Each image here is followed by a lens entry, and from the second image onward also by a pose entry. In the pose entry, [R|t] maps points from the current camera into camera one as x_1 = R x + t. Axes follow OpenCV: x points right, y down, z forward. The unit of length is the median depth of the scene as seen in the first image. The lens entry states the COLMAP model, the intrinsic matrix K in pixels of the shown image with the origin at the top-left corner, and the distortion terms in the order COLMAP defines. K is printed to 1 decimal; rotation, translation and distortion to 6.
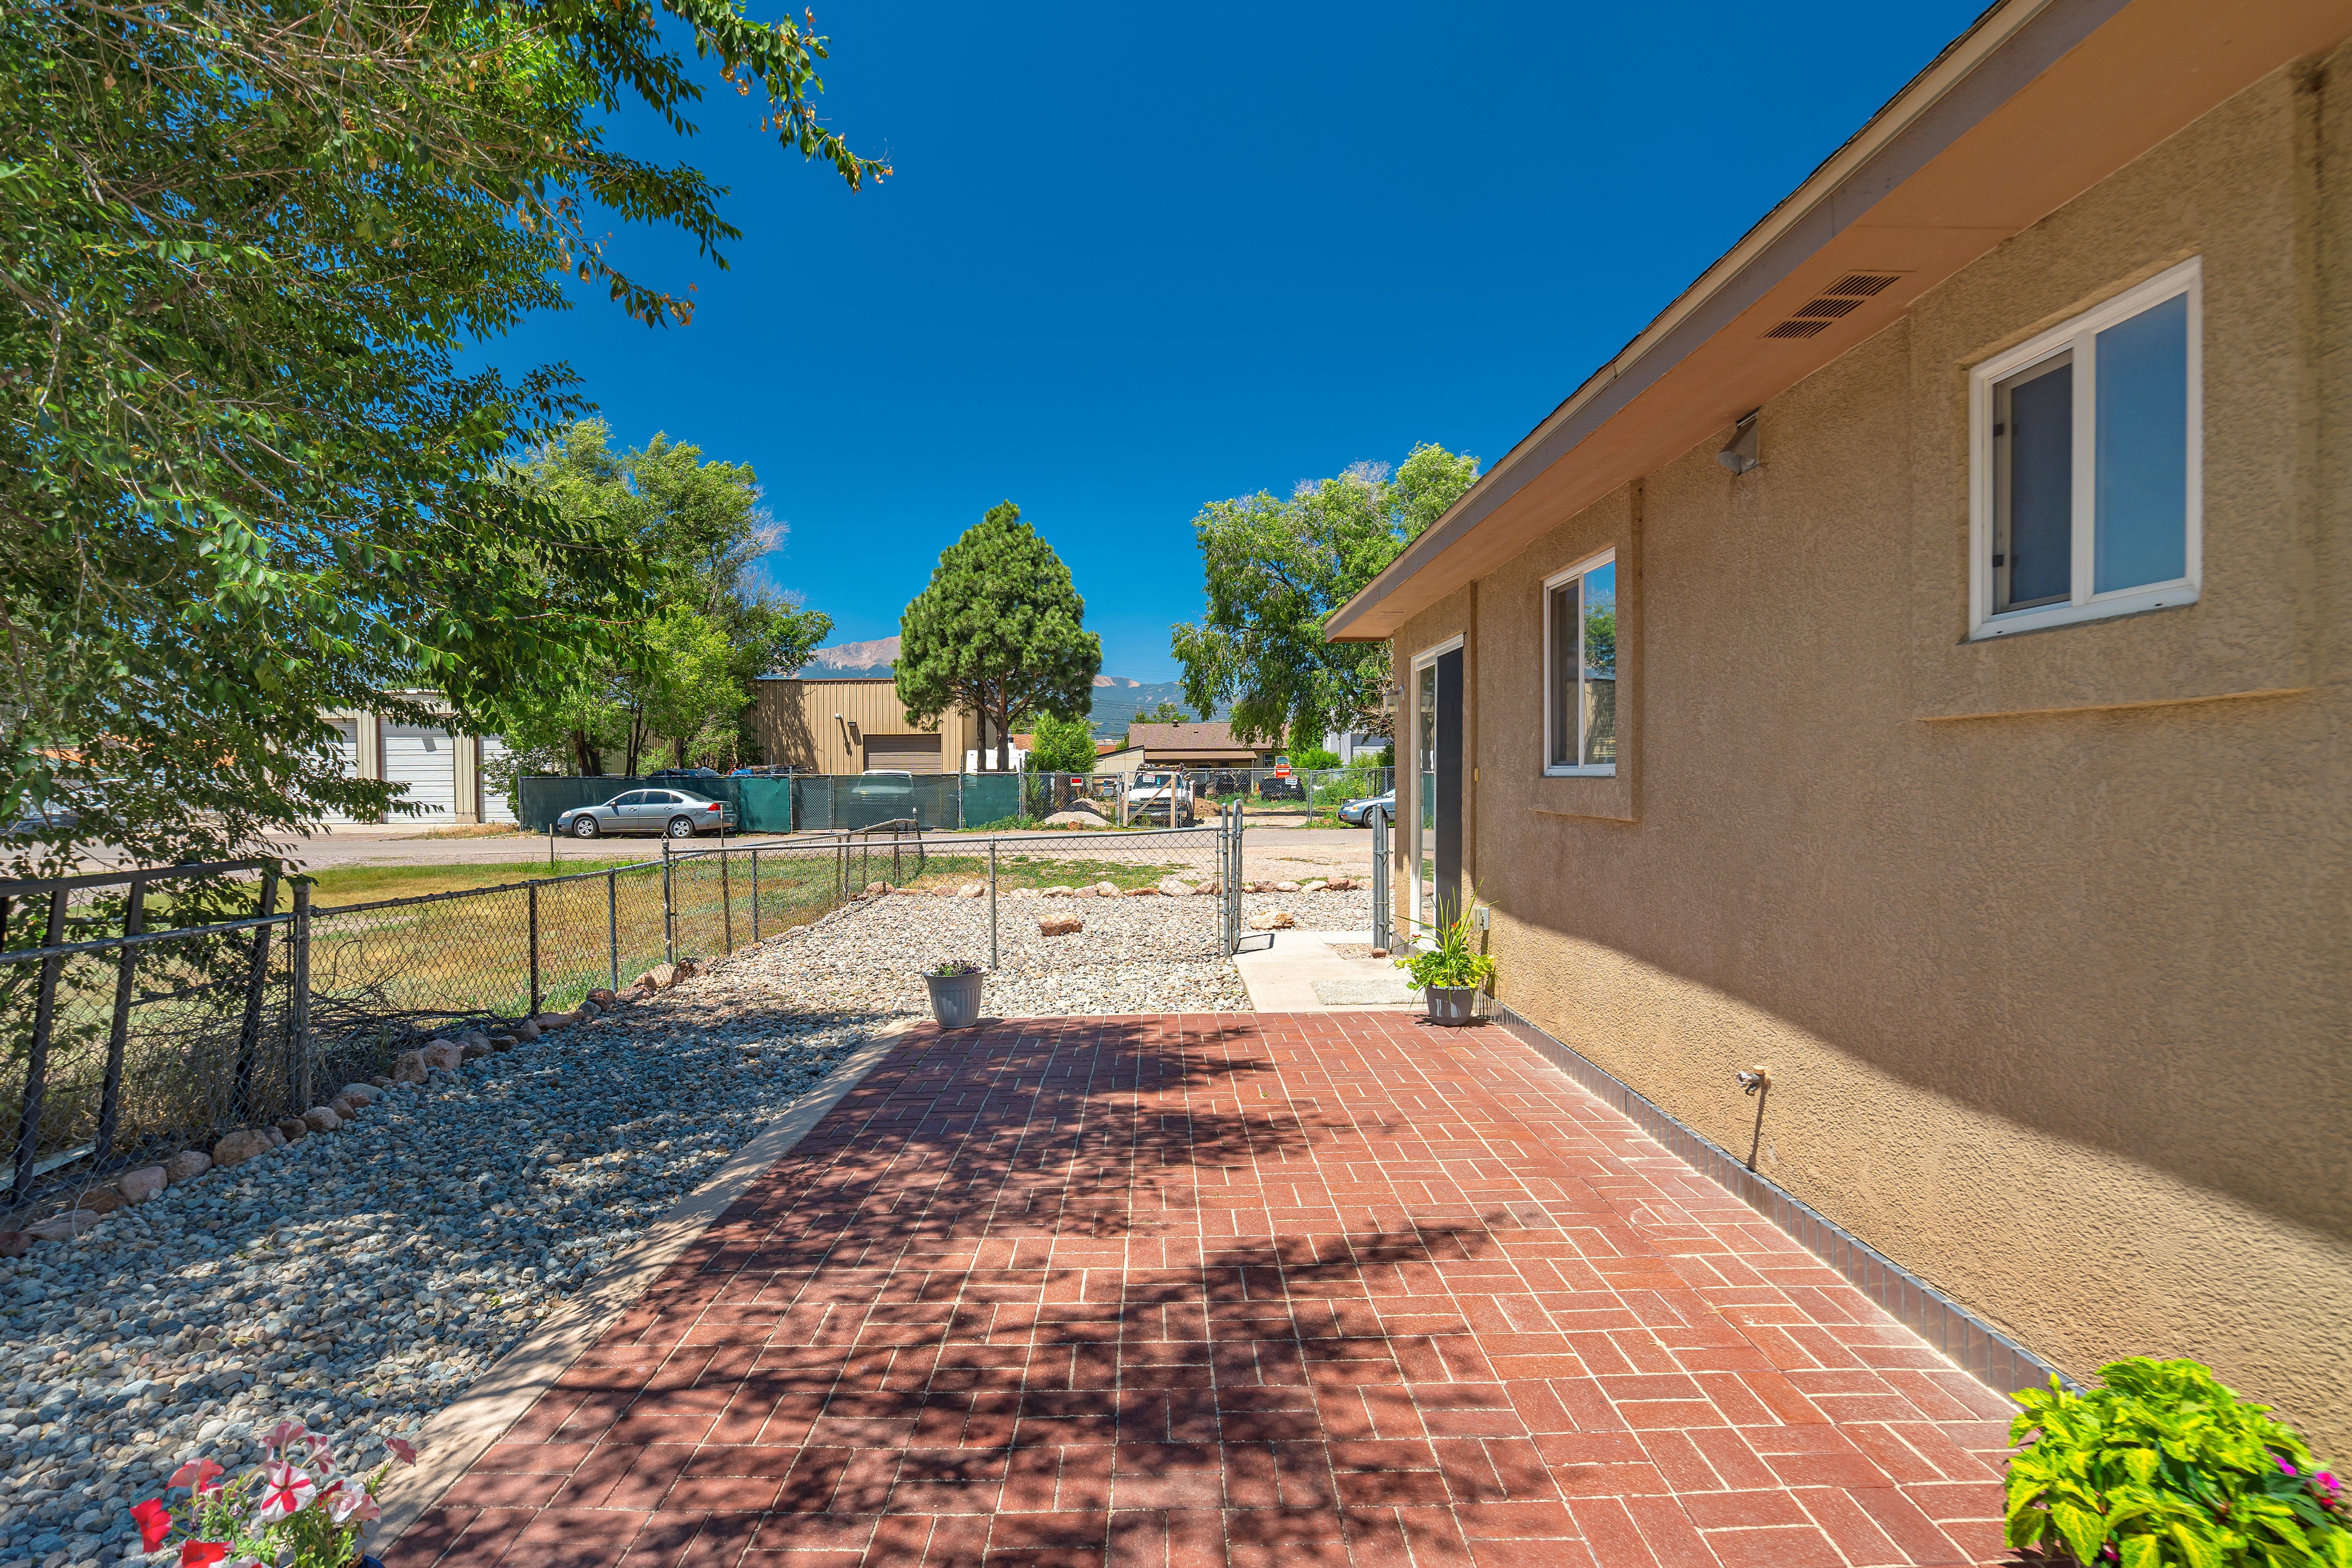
lens RADIAL K [[1113.8, 0, 1196.9], [0, 1113.8, 775.7], [0, 0, 1]] dist [-0.024454, 0.000768]
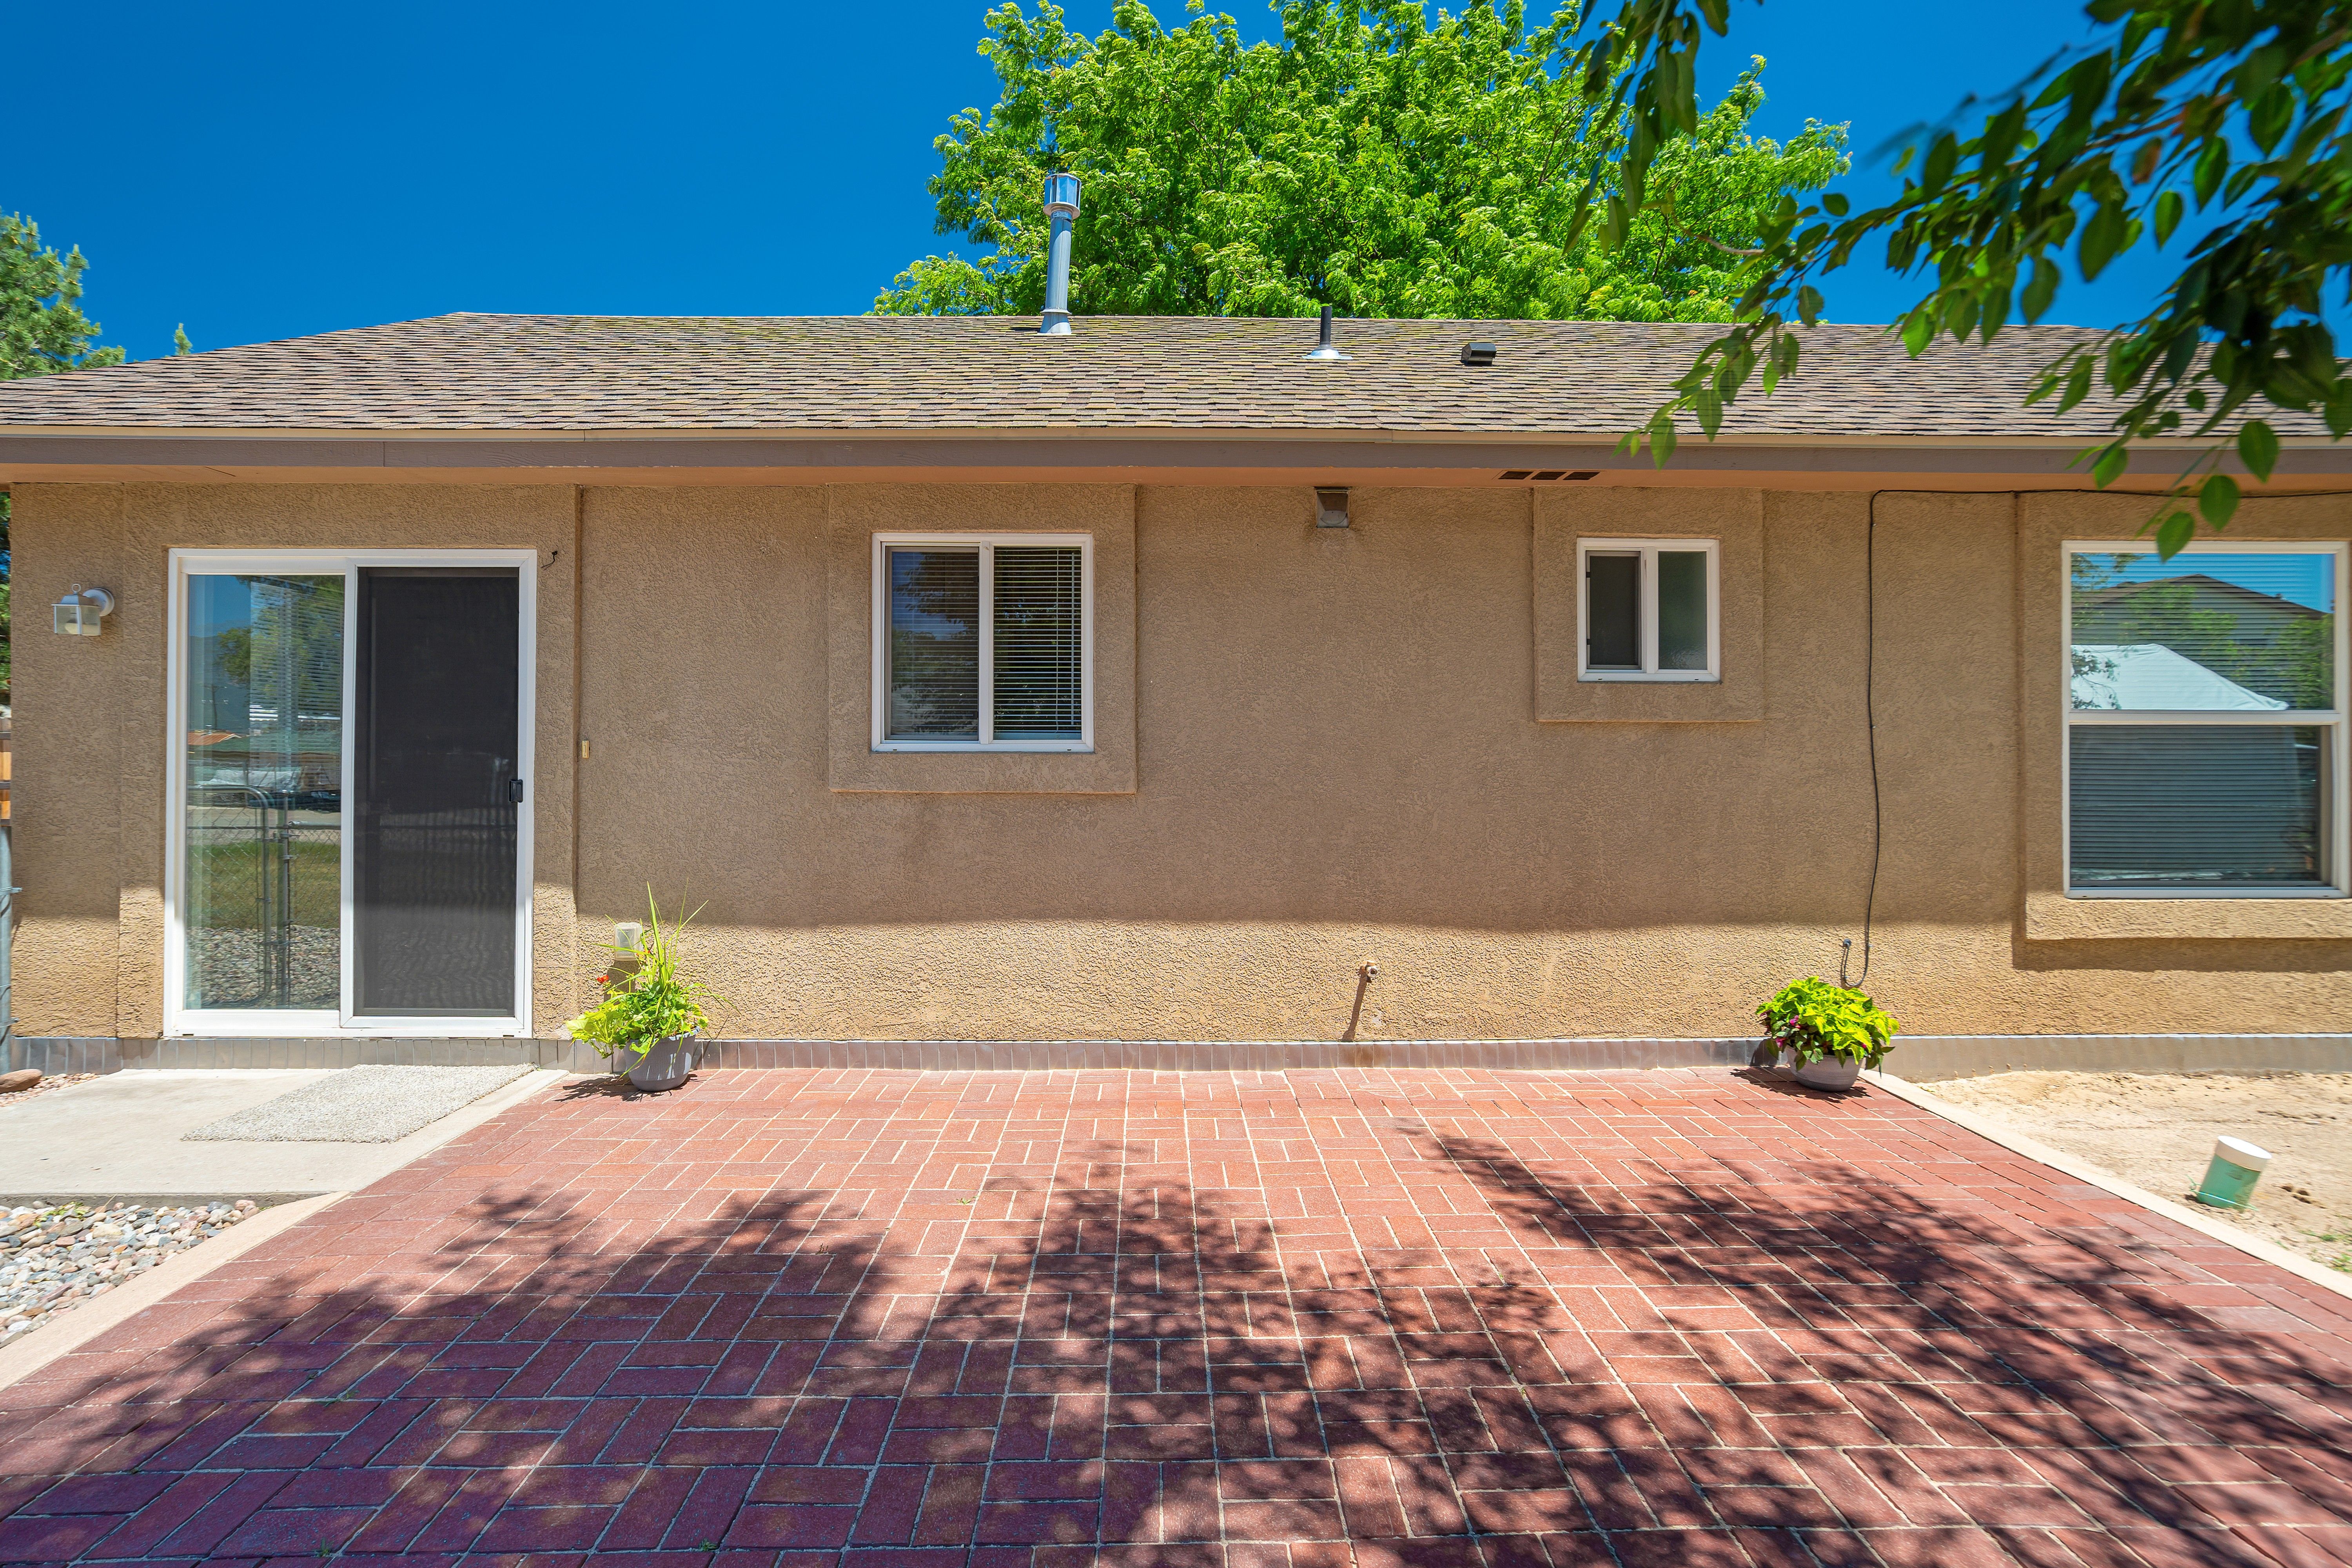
lens RADIAL K [[1093.3, 0, 1107.5], [0, 1093.3, 764.4], [0, 0, 1]] dist [-0.021731, 0.008091]
pose [[0.051338, 0.015599, 0.998559, -0.927754], [-0.003189, 0.999875, -0.015456, 0.039640], [-0.998676, -0.002391, 0.051382, 1.320424]]
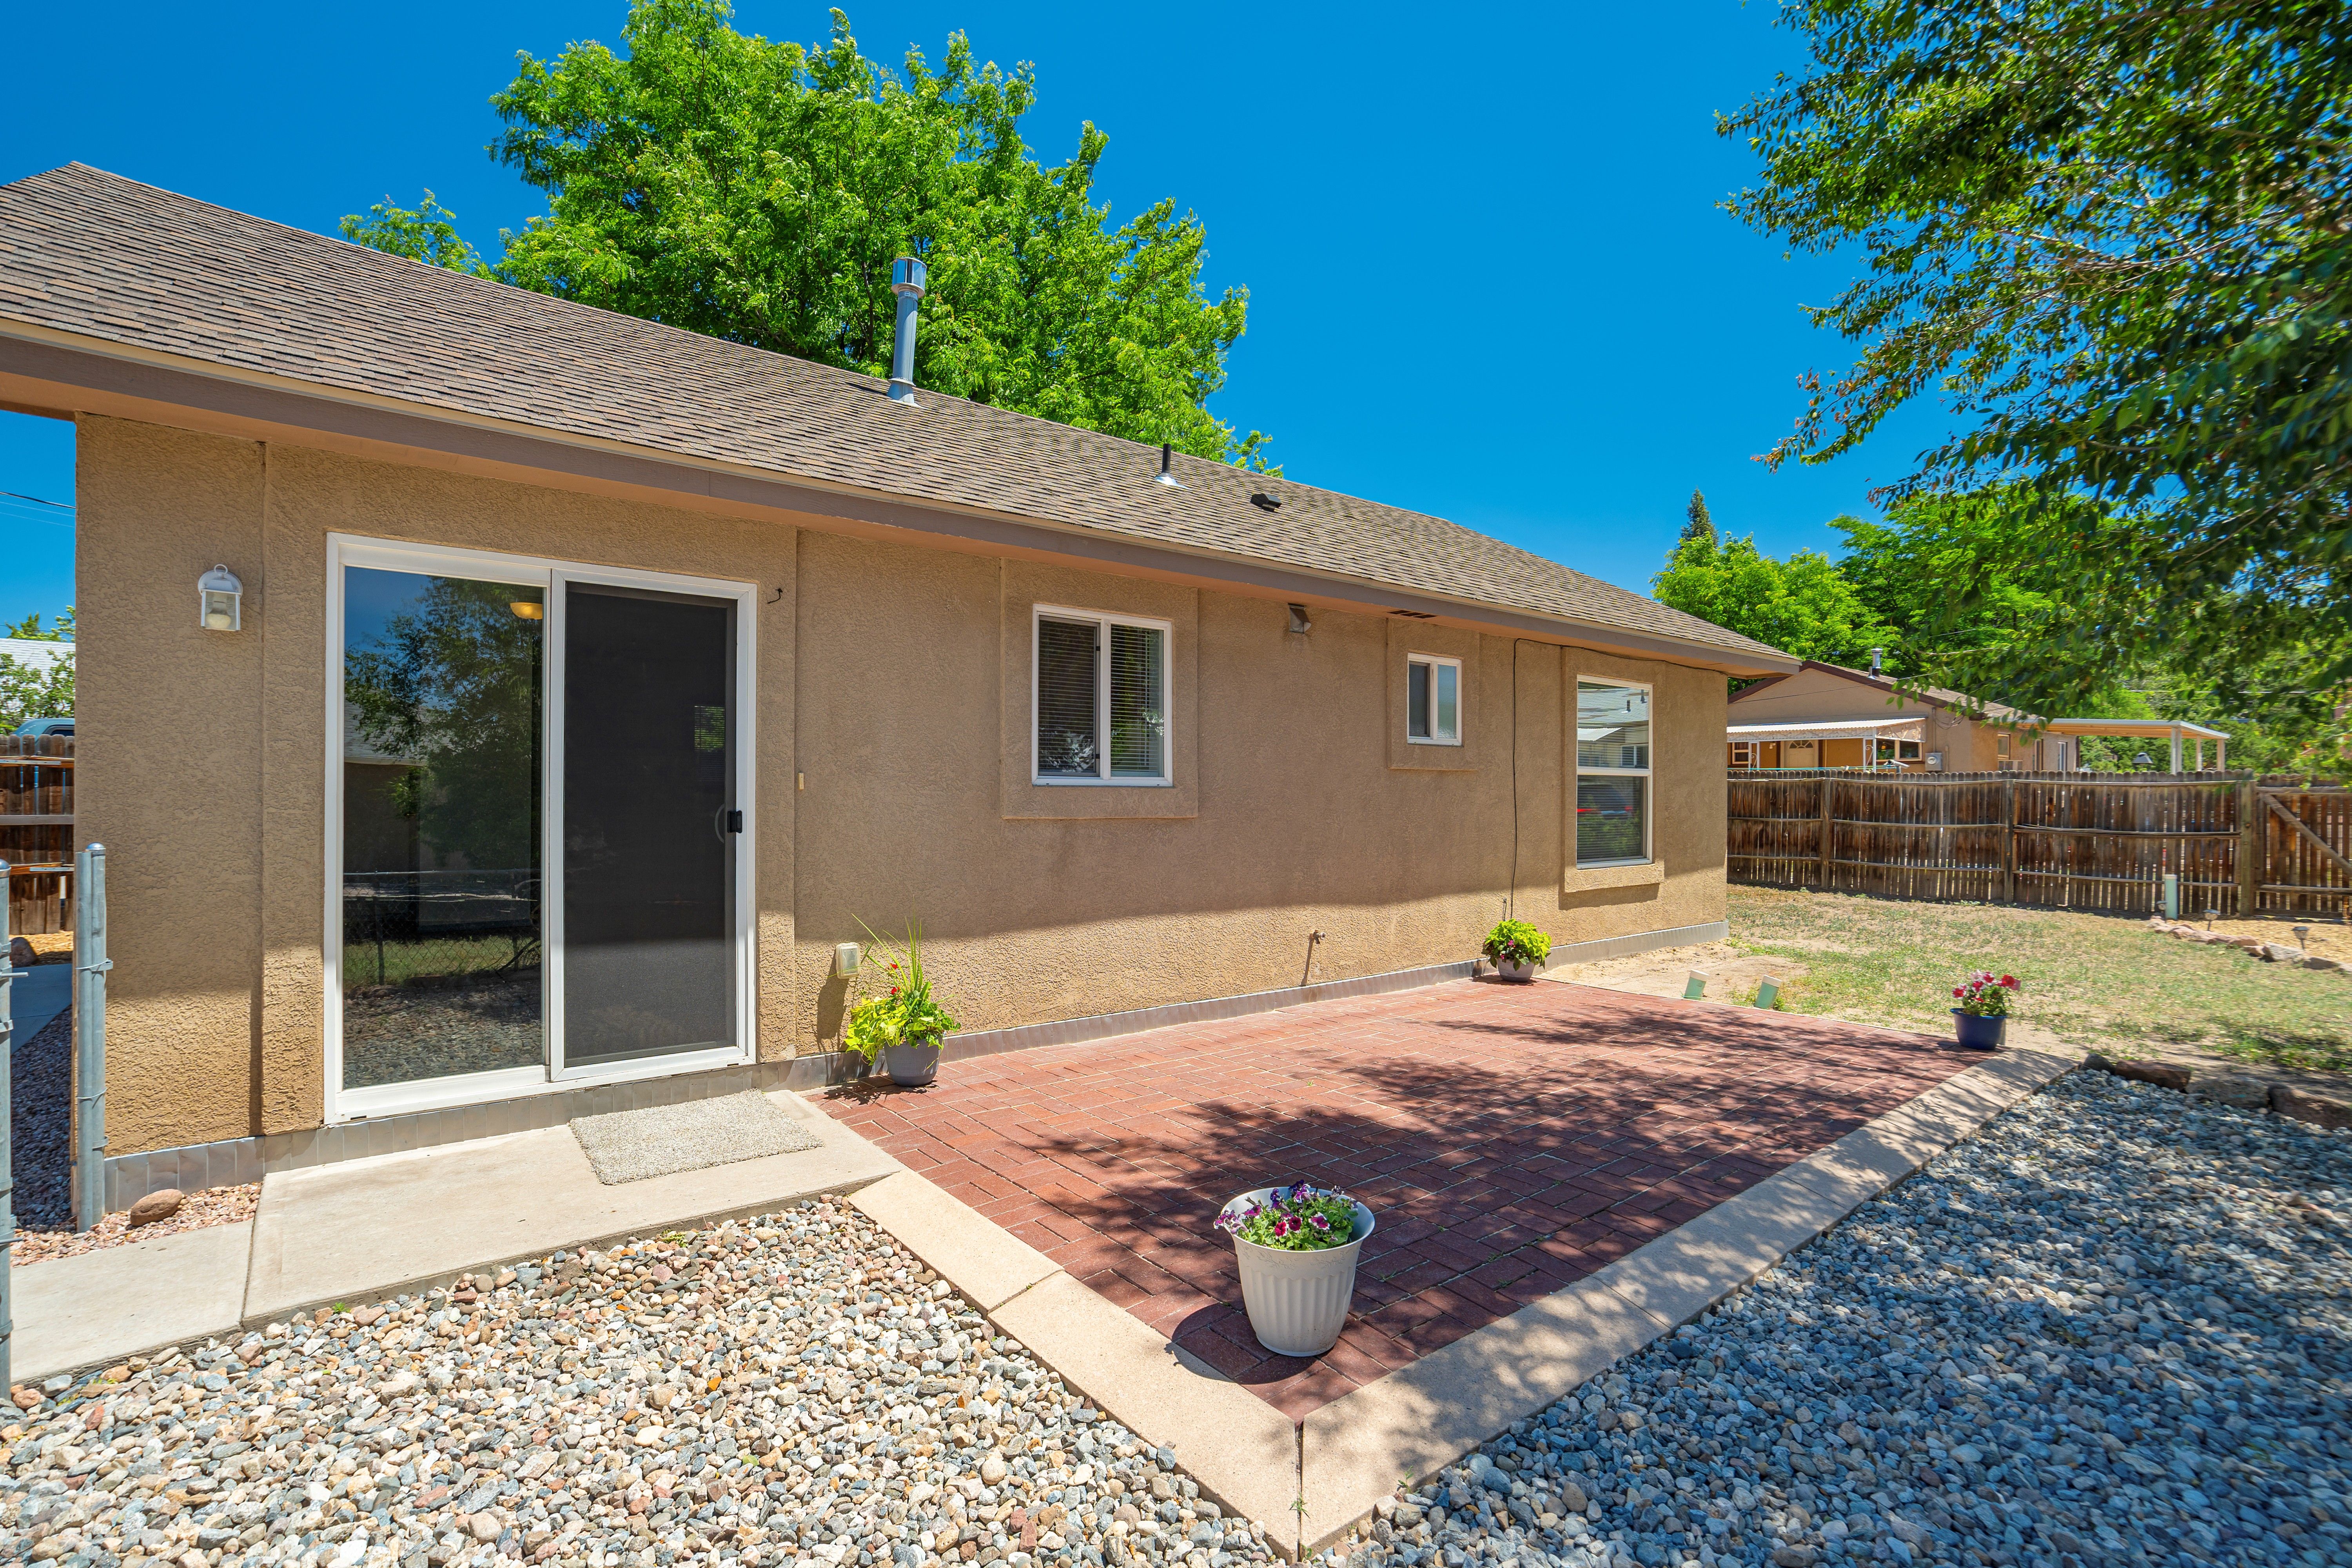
lens RADIAL K [[1203.4, 0, 1152.9], [0, 1203.4, 798.0], [0, 0, 1]] dist [-0.009063, -0.000001]
pose [[-0.602129, 0.006716, 0.798371, -1.147036], [0.001949, 0.999974, -0.006941, 0.035494], [-0.798397, -0.002623, -0.602126, 2.709833]]
